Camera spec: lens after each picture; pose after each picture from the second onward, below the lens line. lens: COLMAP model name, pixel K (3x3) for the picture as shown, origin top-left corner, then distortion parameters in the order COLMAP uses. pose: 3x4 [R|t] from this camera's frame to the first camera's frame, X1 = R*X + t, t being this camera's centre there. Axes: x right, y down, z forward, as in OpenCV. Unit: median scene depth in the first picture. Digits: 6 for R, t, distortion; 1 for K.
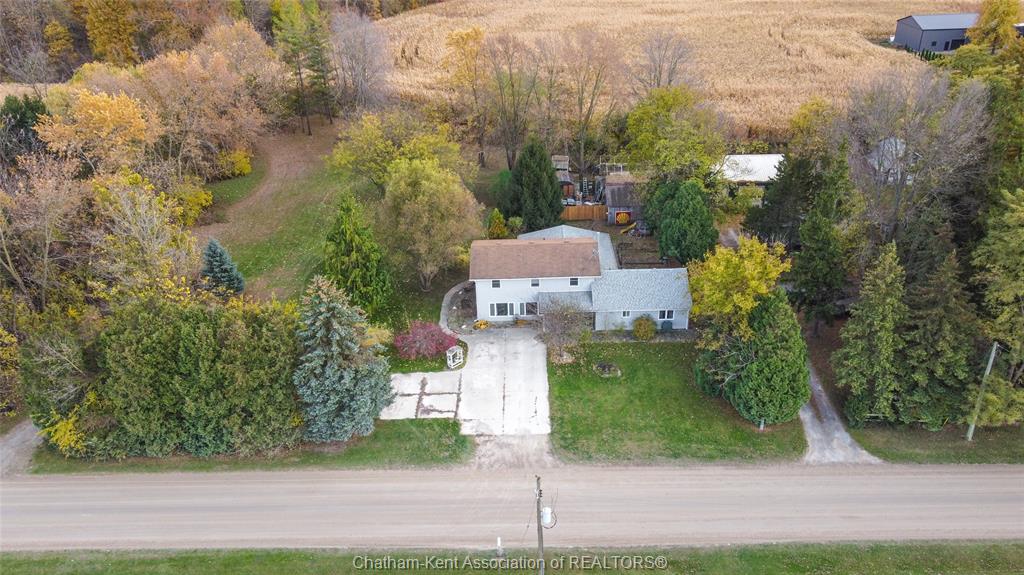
lens RADIAL K [[781.7, 0, 506.8], [0, 781.7, 286.6], [0, 0, 1]] dist [-0.006928, 0.002969]
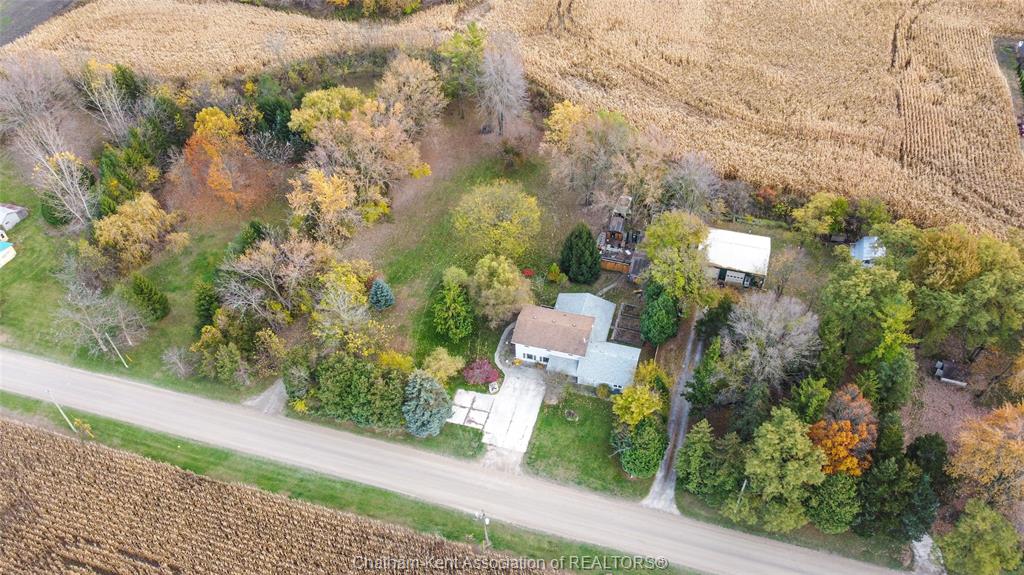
lens RADIAL K [[781.7, 0, 506.8], [0, 781.7, 286.6], [0, 0, 1]] dist [-0.006928, 0.002969]
pose [[0.961495, 0.196482, -0.192153, 0.259509], [-0.126306, 0.936896, 0.325994, -0.707240], [0.244079, -0.289172, 0.925638, -0.597485]]
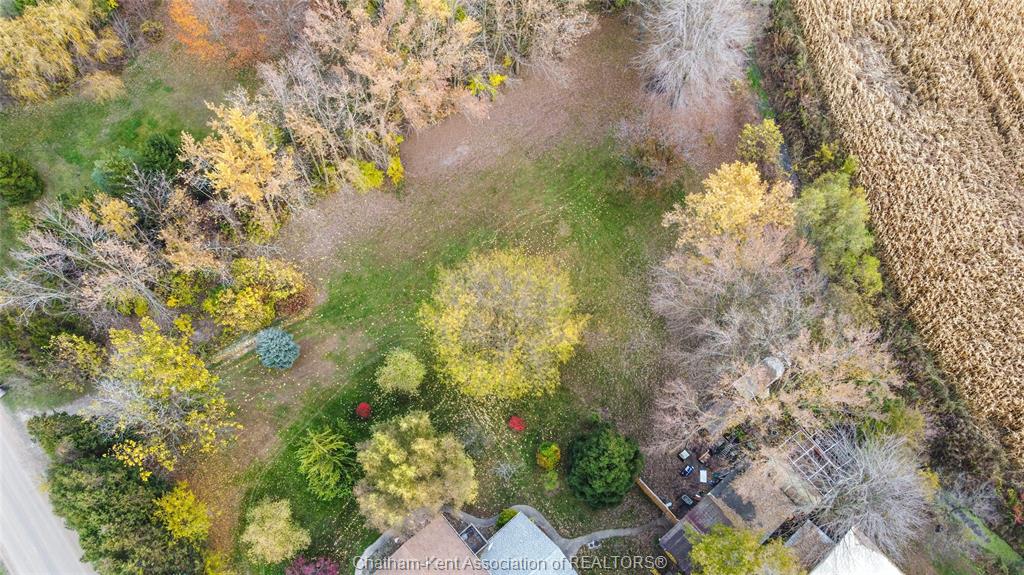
lens RADIAL K [[781.7, 0, 506.8], [0, 781.7, 286.6], [0, 0, 1]] dist [-0.006928, 0.002969]
pose [[0.661402, 0.691786, -0.289792, 0.101347], [-0.349237, 0.625985, 0.697264, -1.017670], [0.663763, -0.359966, 0.655625, 0.607313]]
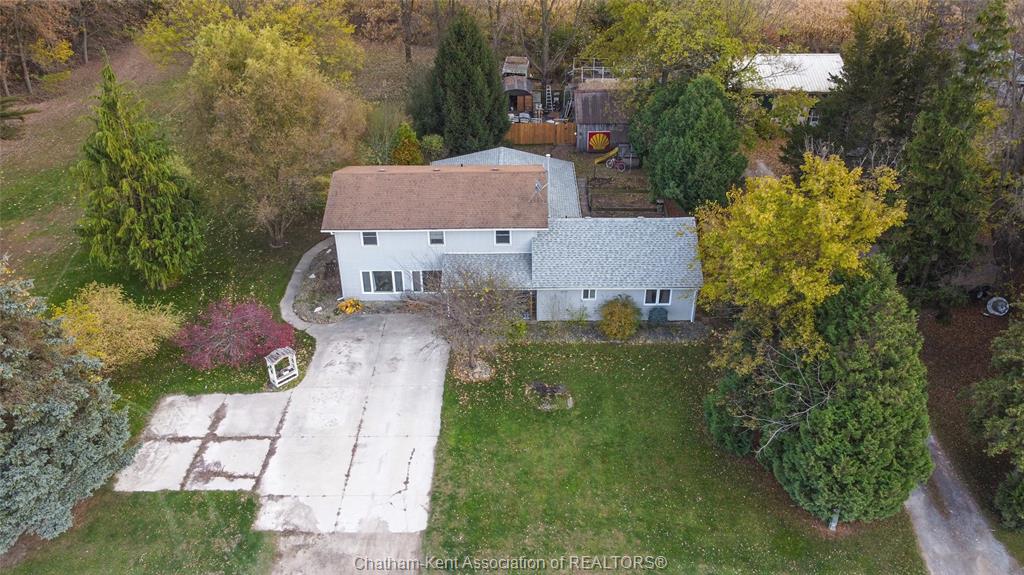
lens RADIAL K [[816.6, 0, 507.0], [0, 816.6, 287.0], [0, 0, 1]] dist [-0.003638, -0.002276]
pose [[0.999793, 0.016767, 0.011567, 0.085223], [-0.017435, 0.998028, 0.060301, -0.006056], [-0.010533, -0.060490, 0.998113, 0.397271]]
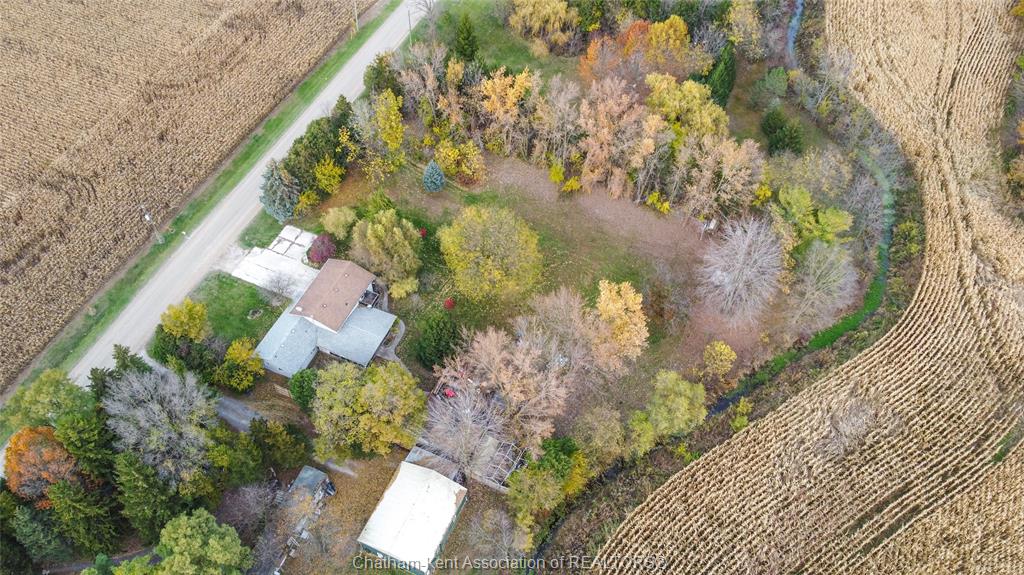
lens RADIAL K [[781.7, 0, 506.8], [0, 781.7, 286.6], [0, 0, 1]] dist [-0.006928, 0.002969]
pose [[-0.392776, 0.751103, -0.530633, 0.806051], [-0.435325, 0.356408, 0.826720, -1.675152], [0.810074, 0.555713, 0.186985, 1.048053]]
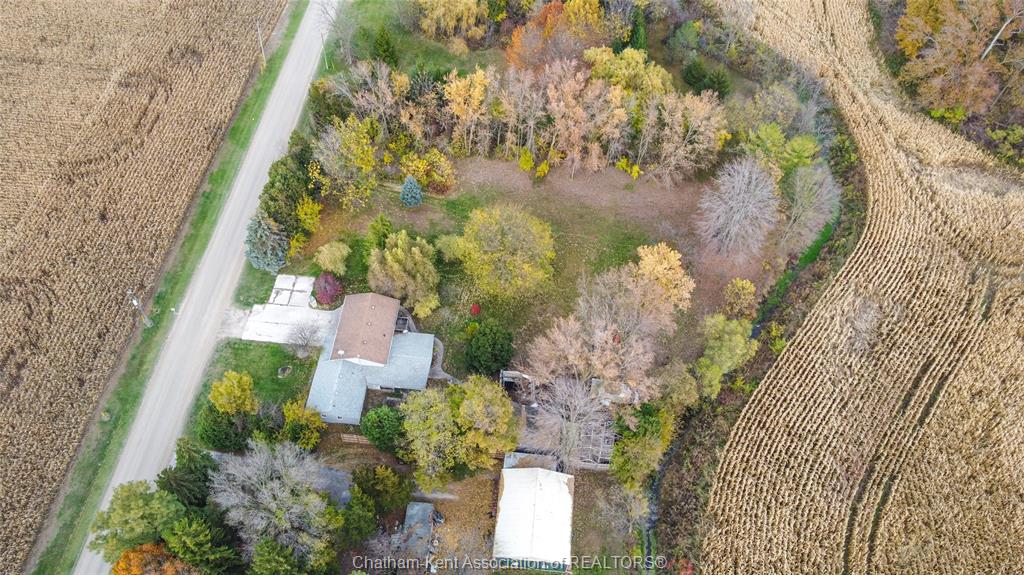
lens RADIAL K [[781.7, 0, 506.8], [0, 781.7, 286.6], [0, 0, 1]] dist [-0.006928, 0.002969]
pose [[-0.080407, 0.813897, -0.575418, 0.922156], [-0.491900, 0.469693, 0.733091, -1.493223], [0.866931, 0.341994, 0.362589, 0.684503]]
